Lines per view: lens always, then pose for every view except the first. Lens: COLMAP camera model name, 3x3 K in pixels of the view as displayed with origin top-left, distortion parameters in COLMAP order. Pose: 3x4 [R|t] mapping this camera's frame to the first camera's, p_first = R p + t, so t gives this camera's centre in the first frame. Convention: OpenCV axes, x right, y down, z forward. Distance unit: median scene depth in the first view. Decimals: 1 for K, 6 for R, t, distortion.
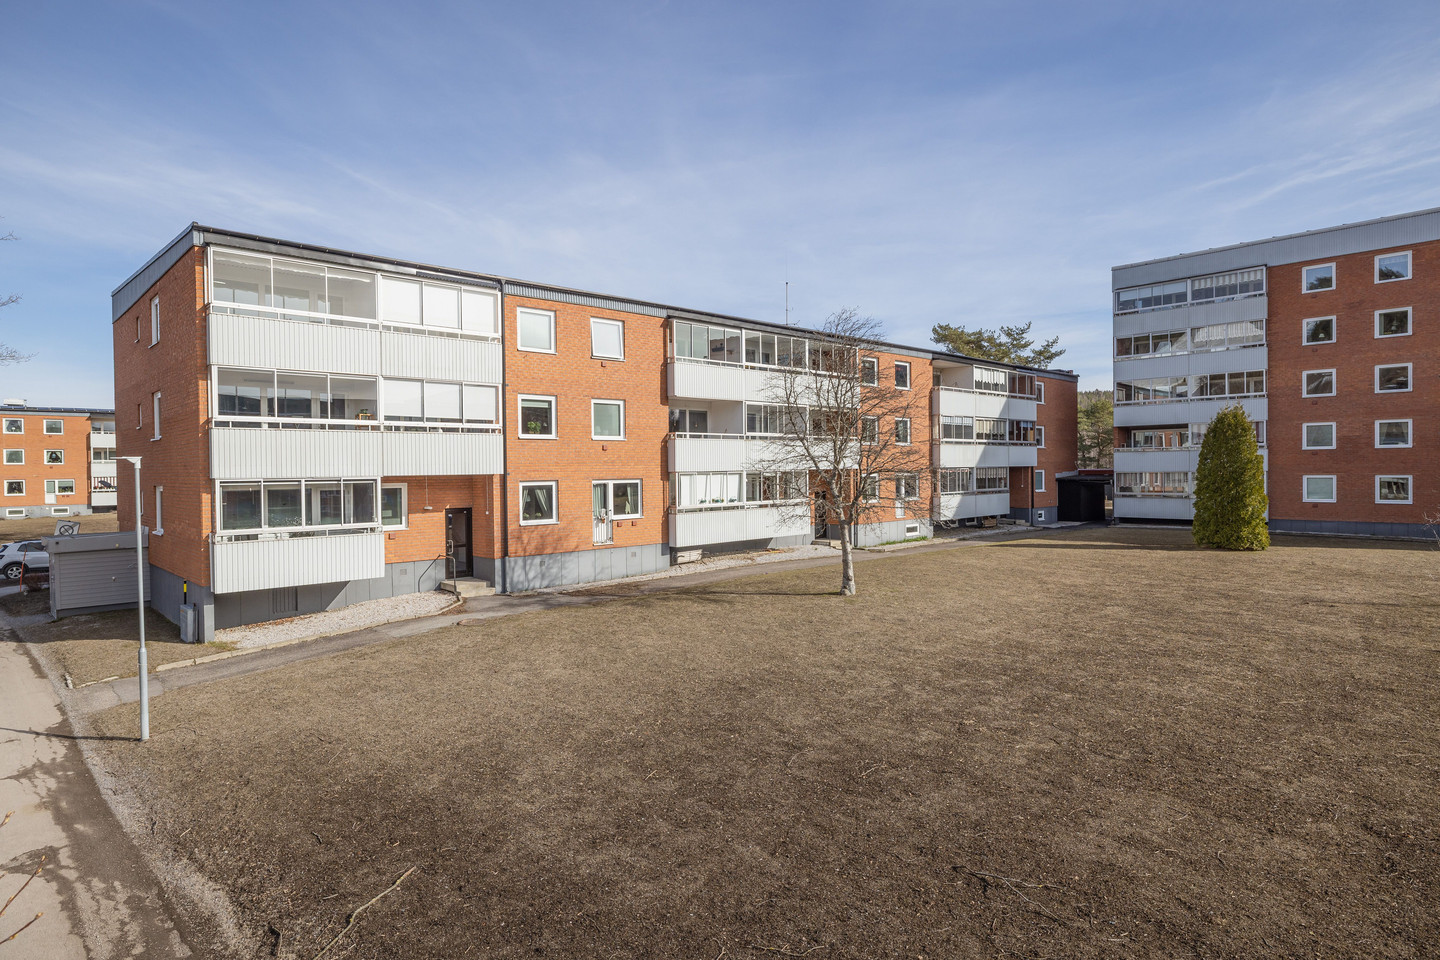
lens RADIAL K [[817.1, 0, 720.4], [0, 817.1, 481.0], [0, 0, 1]] dist [0.005484, -0.000644]
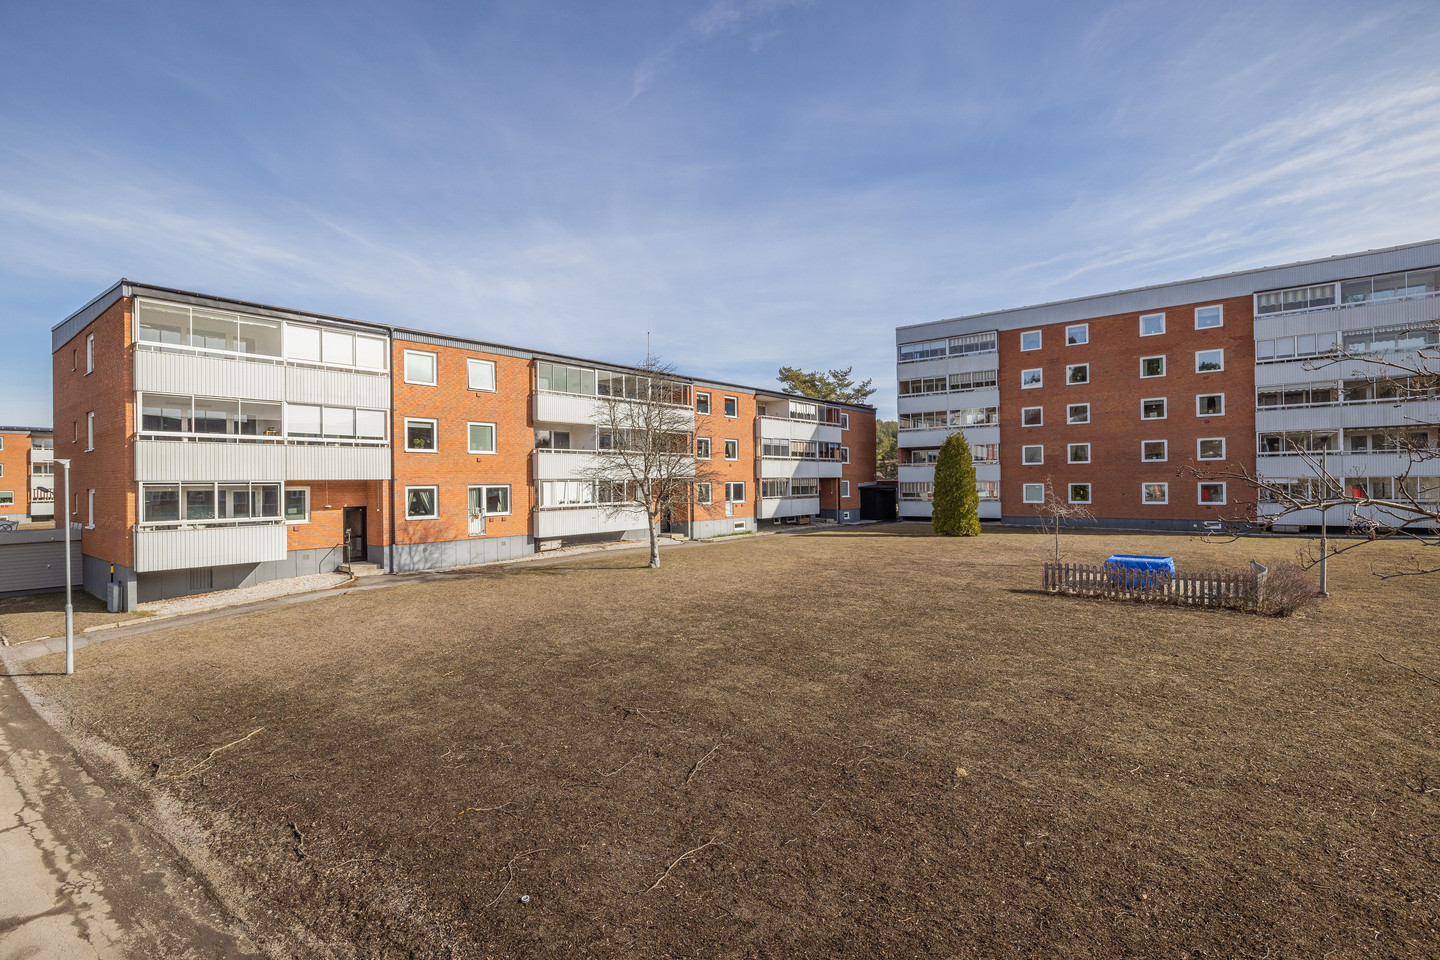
lens RADIAL K [[687.4, 0, 719.9], [0, 687.4, 479.8], [0, 0, 1]] dist [-0.000905, 0.001811]
pose [[0.991468, -0.000232, 0.130351, 0.097989], [0.002936, 0.999784, -0.020556, 0.014776], [-0.130318, 0.020763, 0.991255, -0.123457]]
